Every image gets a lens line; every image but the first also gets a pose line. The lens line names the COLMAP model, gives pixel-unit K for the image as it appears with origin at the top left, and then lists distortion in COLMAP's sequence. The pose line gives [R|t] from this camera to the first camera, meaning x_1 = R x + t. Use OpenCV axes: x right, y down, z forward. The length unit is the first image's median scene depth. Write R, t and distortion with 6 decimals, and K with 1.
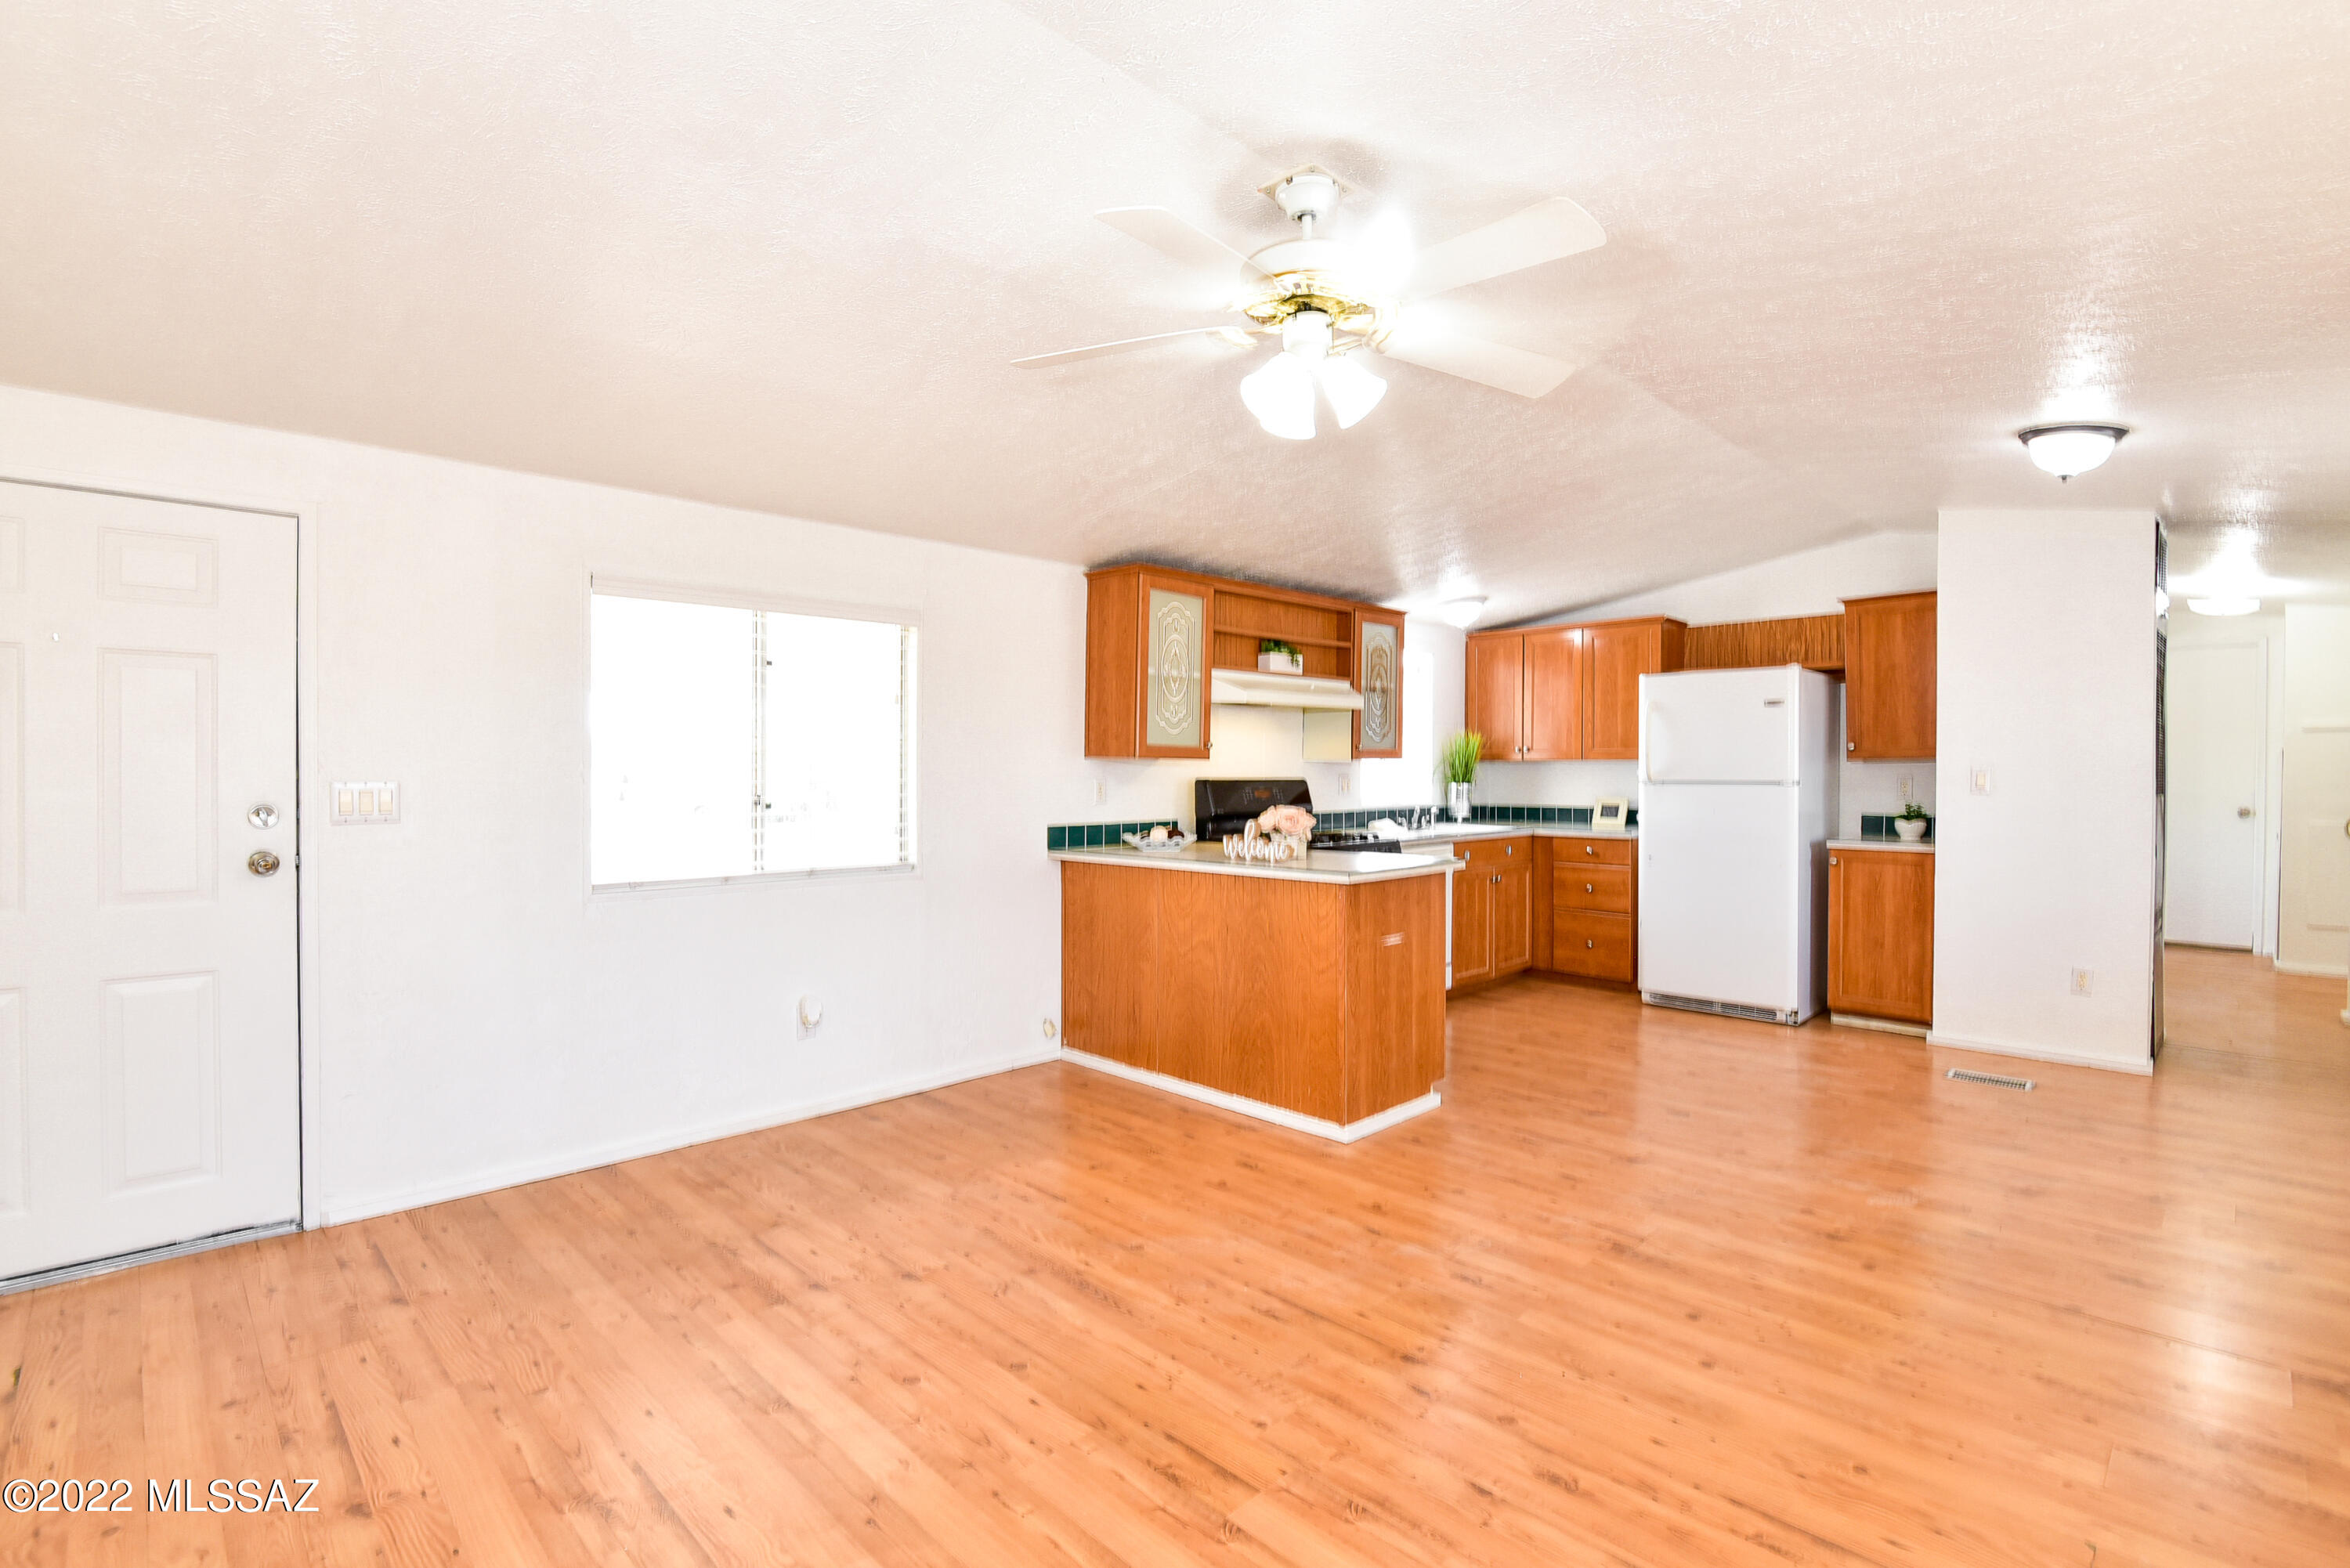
lens RADIAL K [[1072.9, 0, 1178.3], [0, 1072.9, 786.3], [0, 0, 1]] dist [-0.010051, -0.009408]
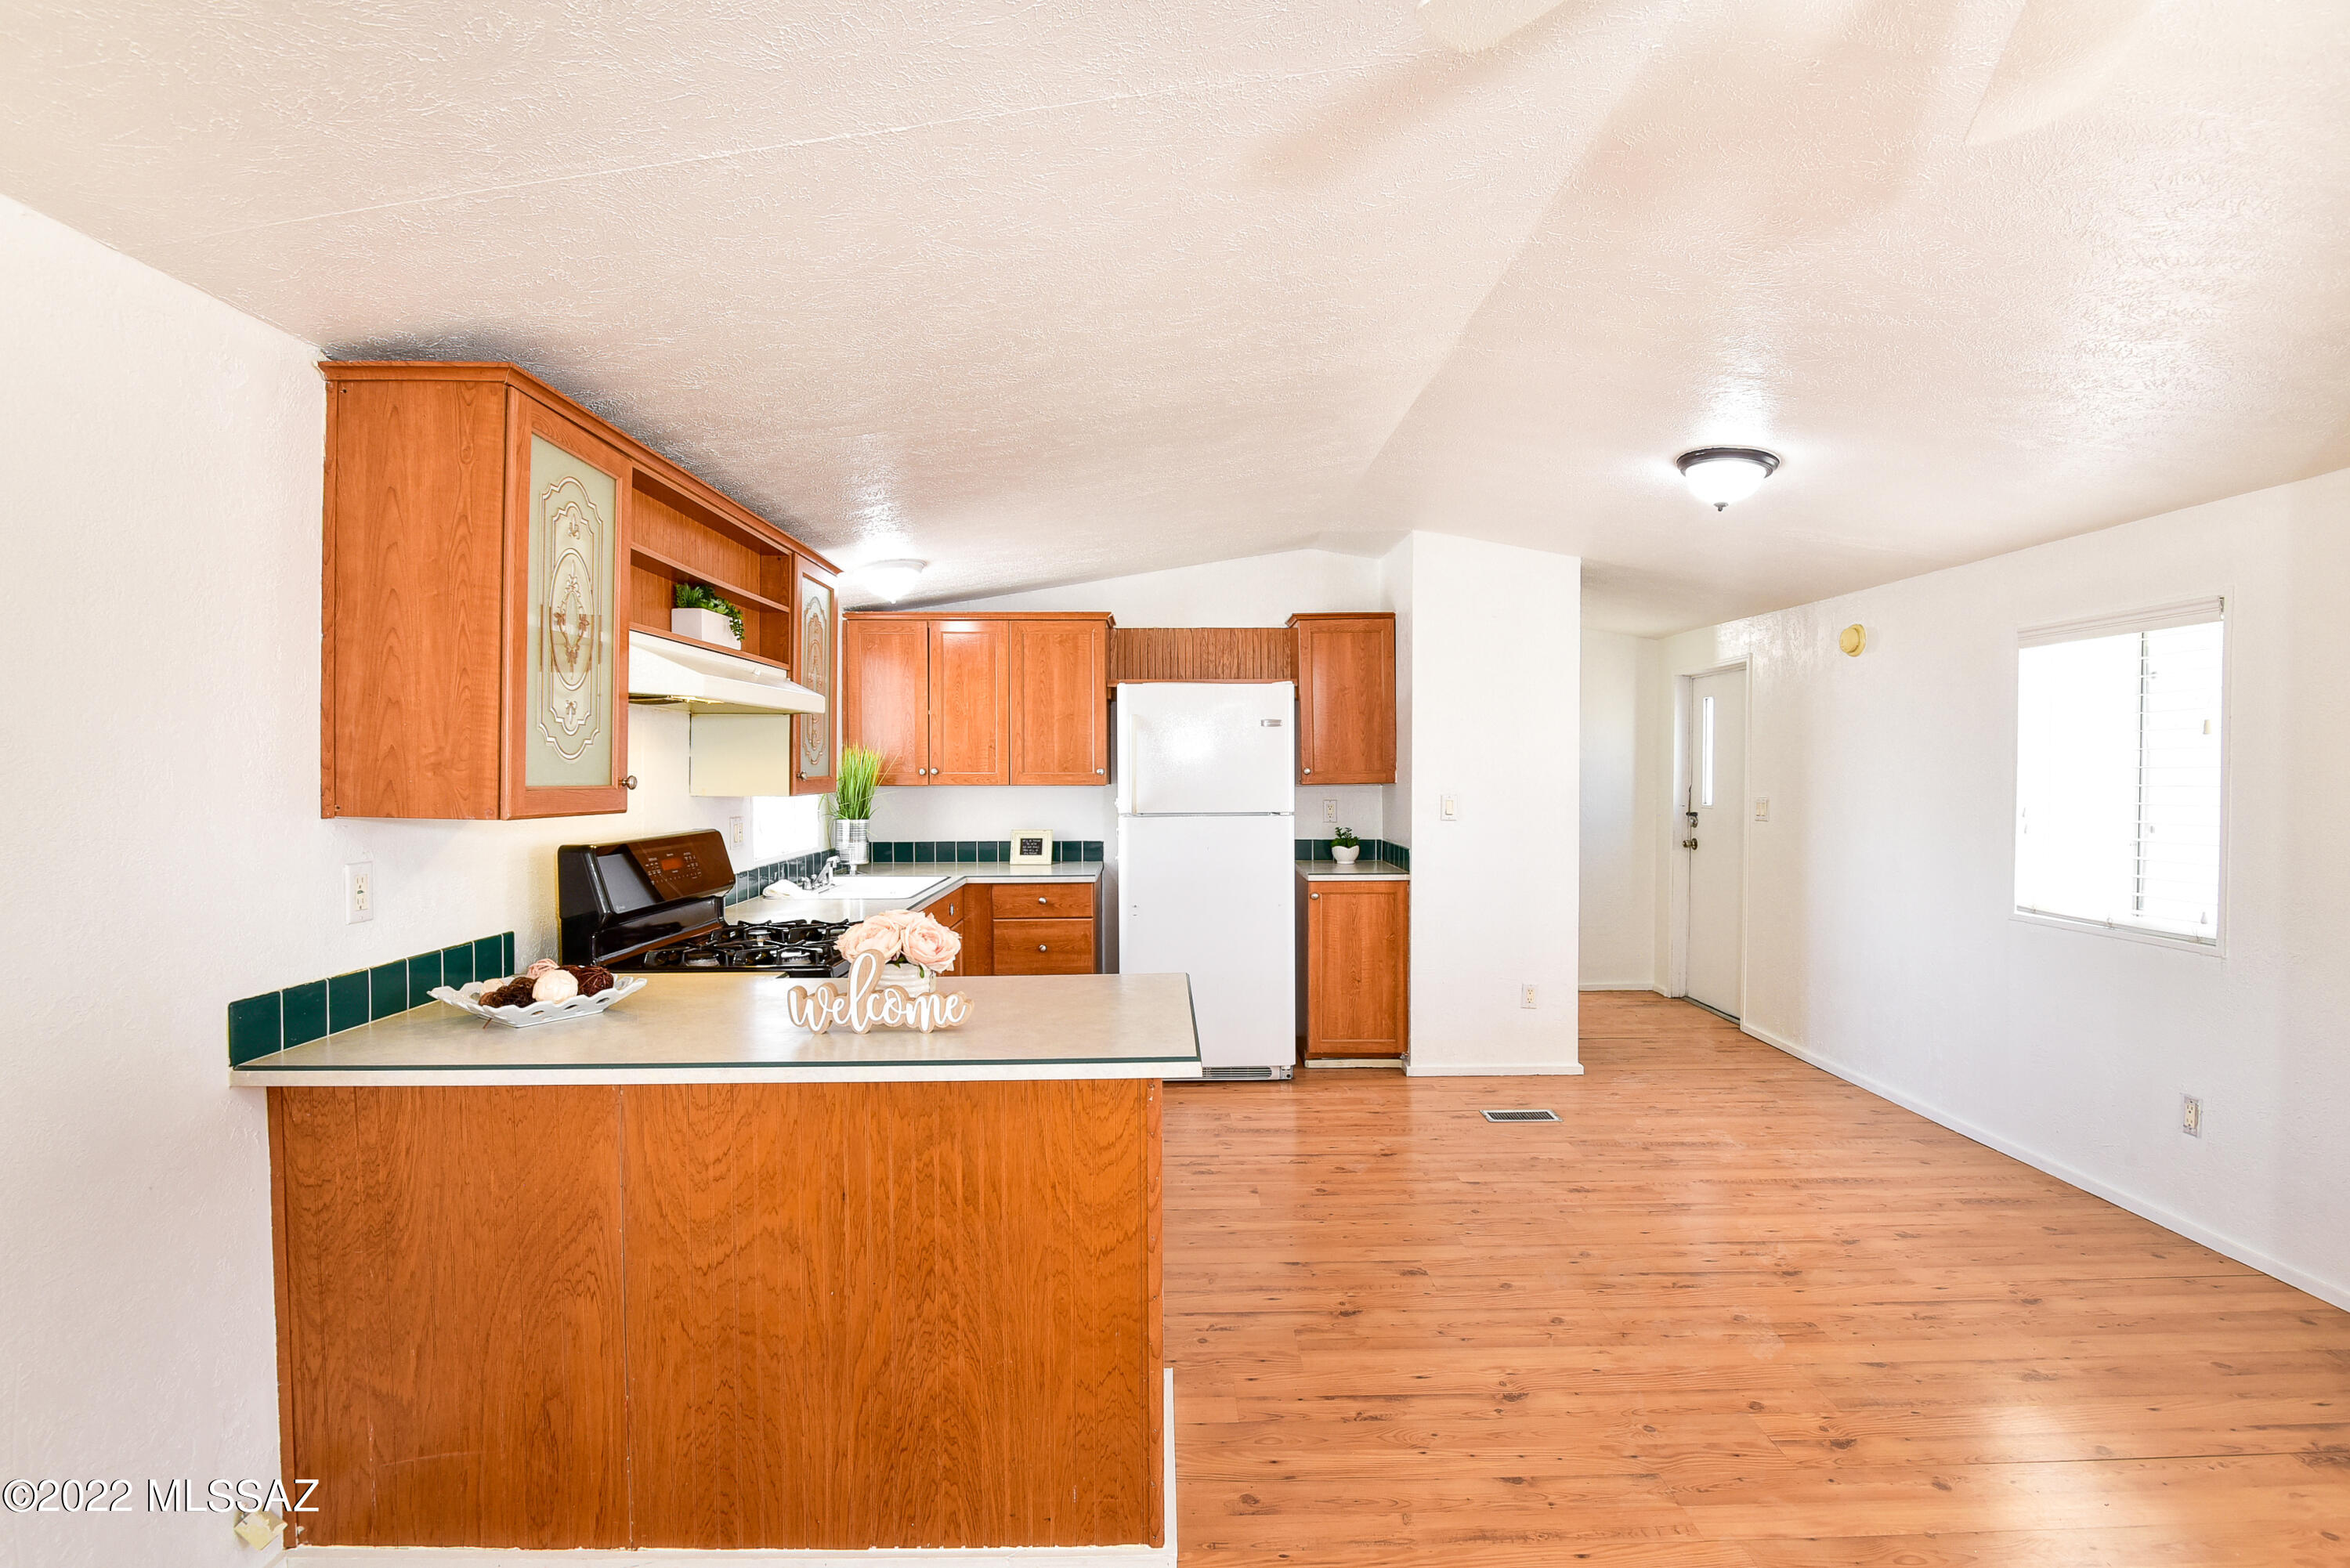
lens RADIAL K [[1072.9, 0, 1178.3], [0, 1072.9, 786.3], [0, 0, 1]] dist [-0.010051, -0.009408]
pose [[0.694791, -0.015126, 0.719052, -0.146605], [0.015477, 0.999862, 0.006078, -0.034716], [-0.719045, 0.006906, 0.694929, 0.468017]]
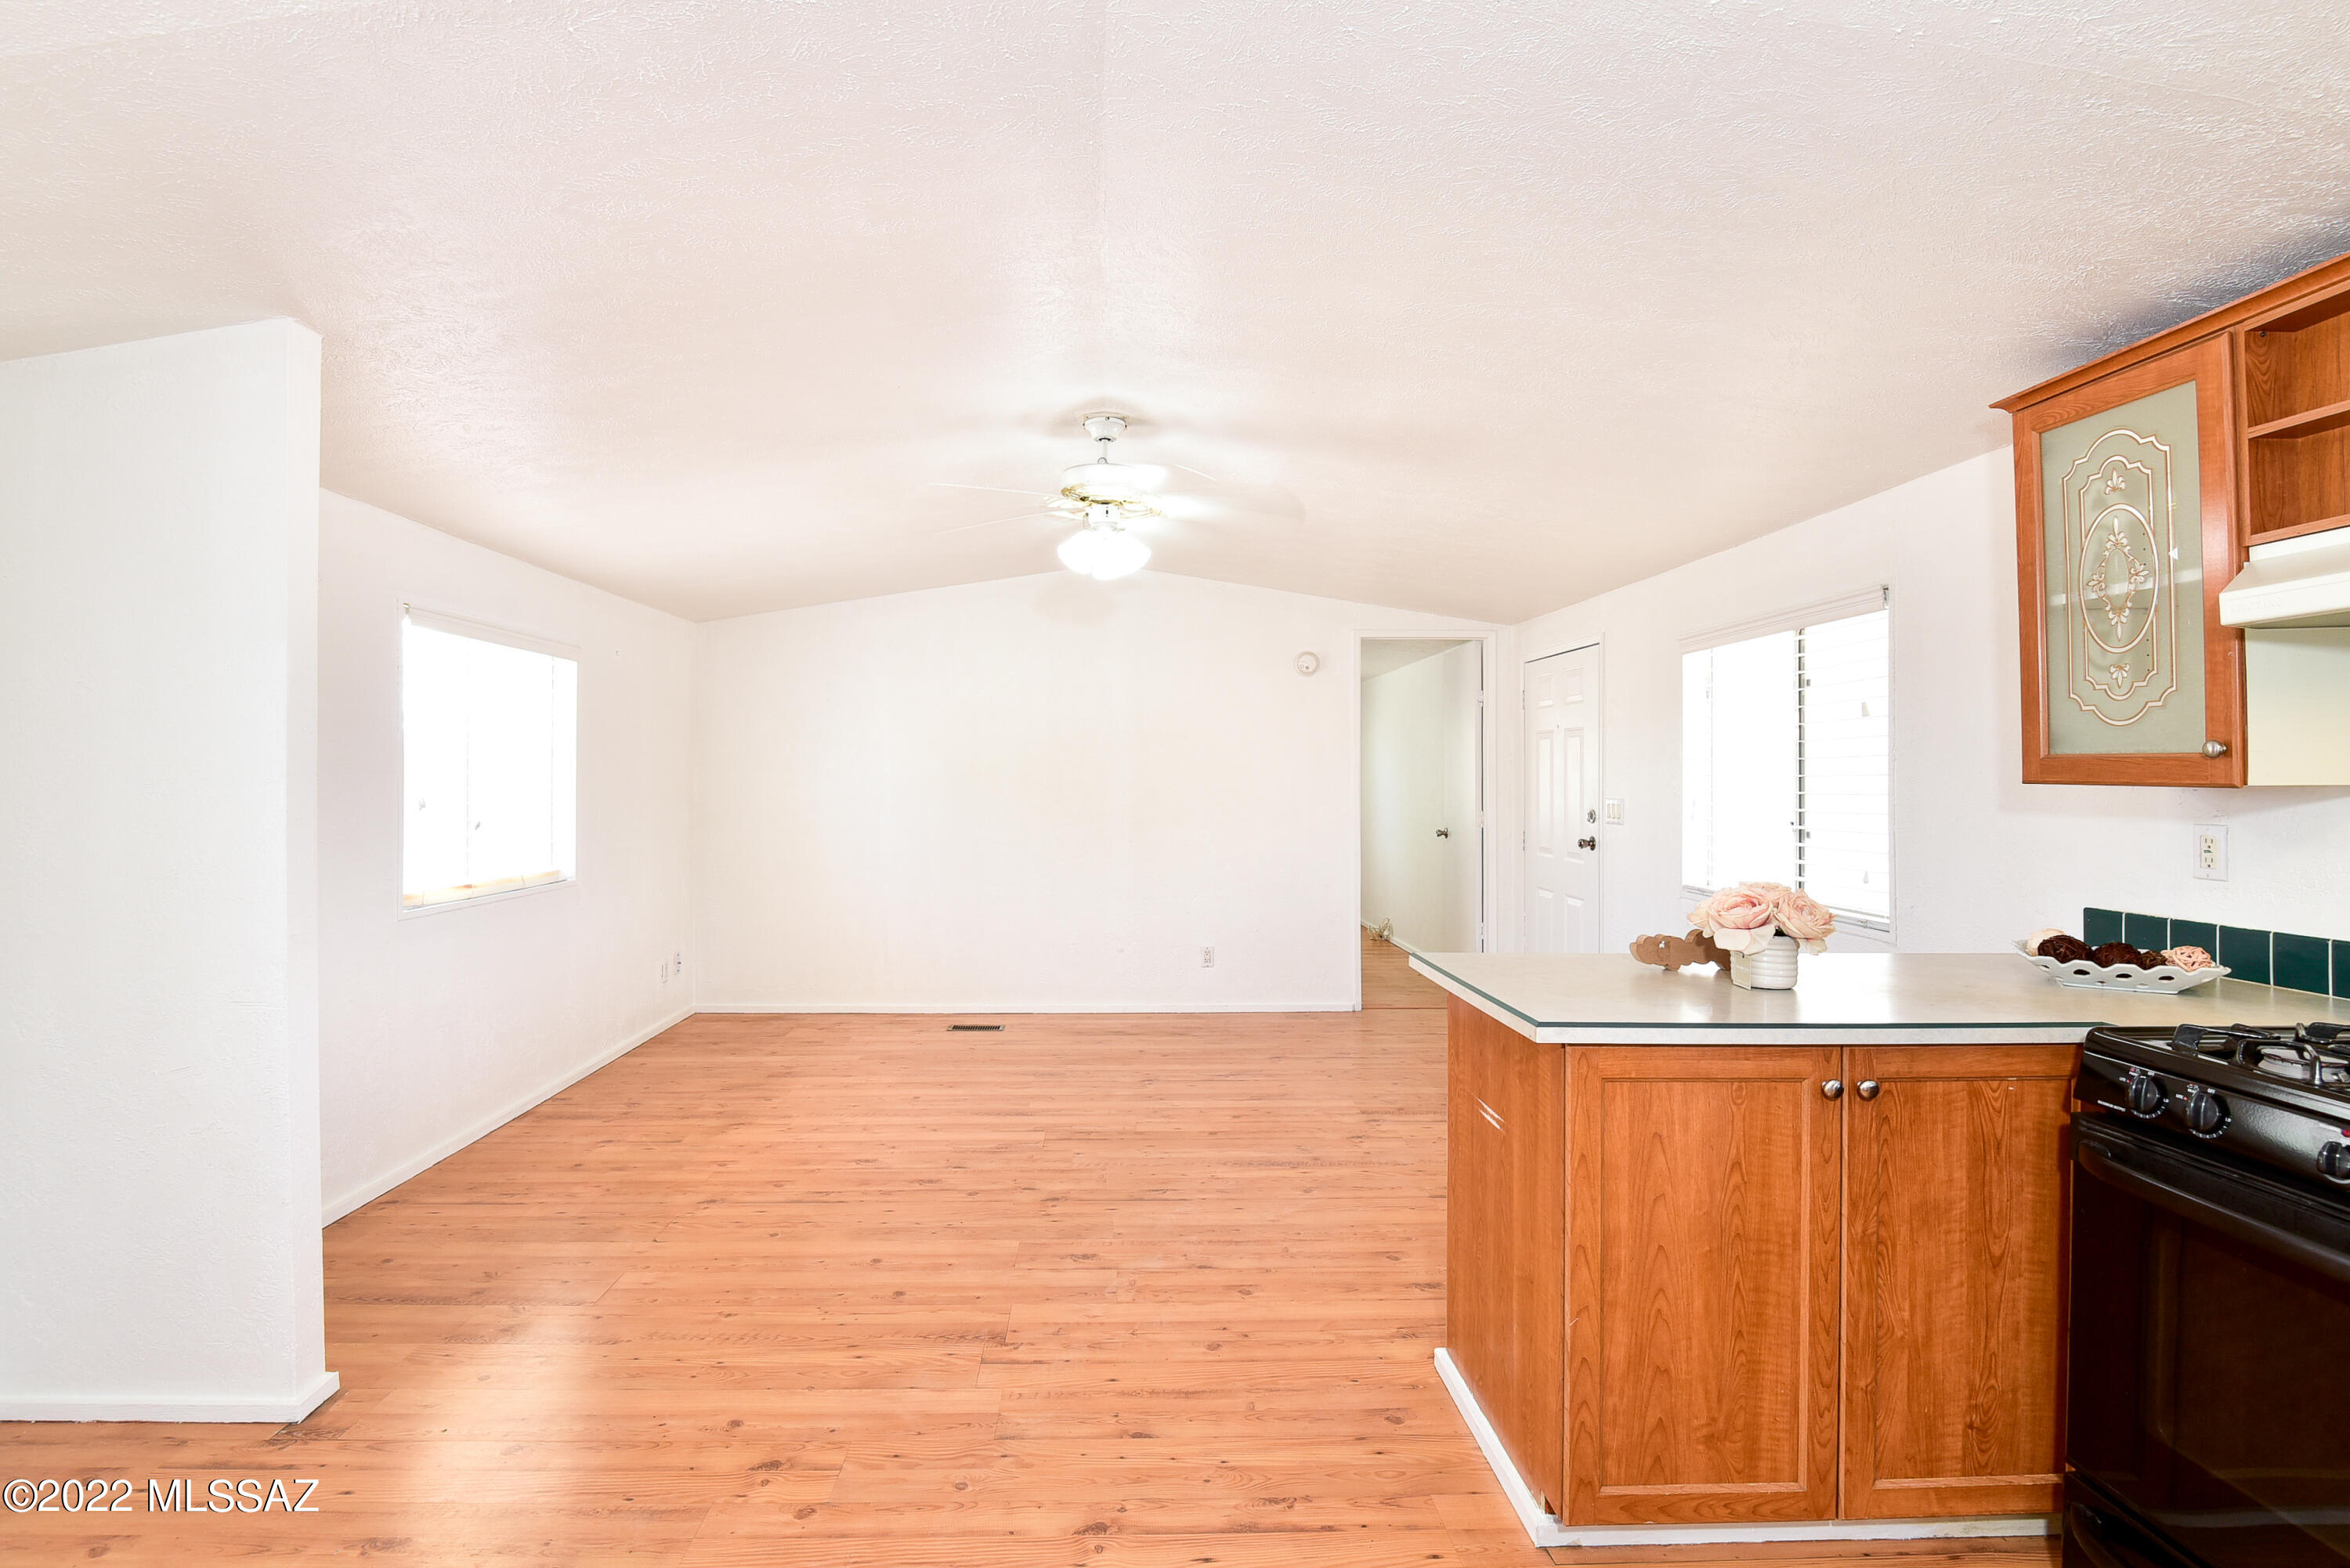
lens RADIAL K [[1112.4, 0, 1137.4], [0, 1112.4, 772.3], [0, 0, 1]] dist [-0.010477, -0.010064]
pose [[-0.682966, -0.005273, -0.730431, 0.570568], [-0.014439, 0.999876, 0.006282, -0.026051], [0.730308, 0.014837, -0.682957, 0.965601]]
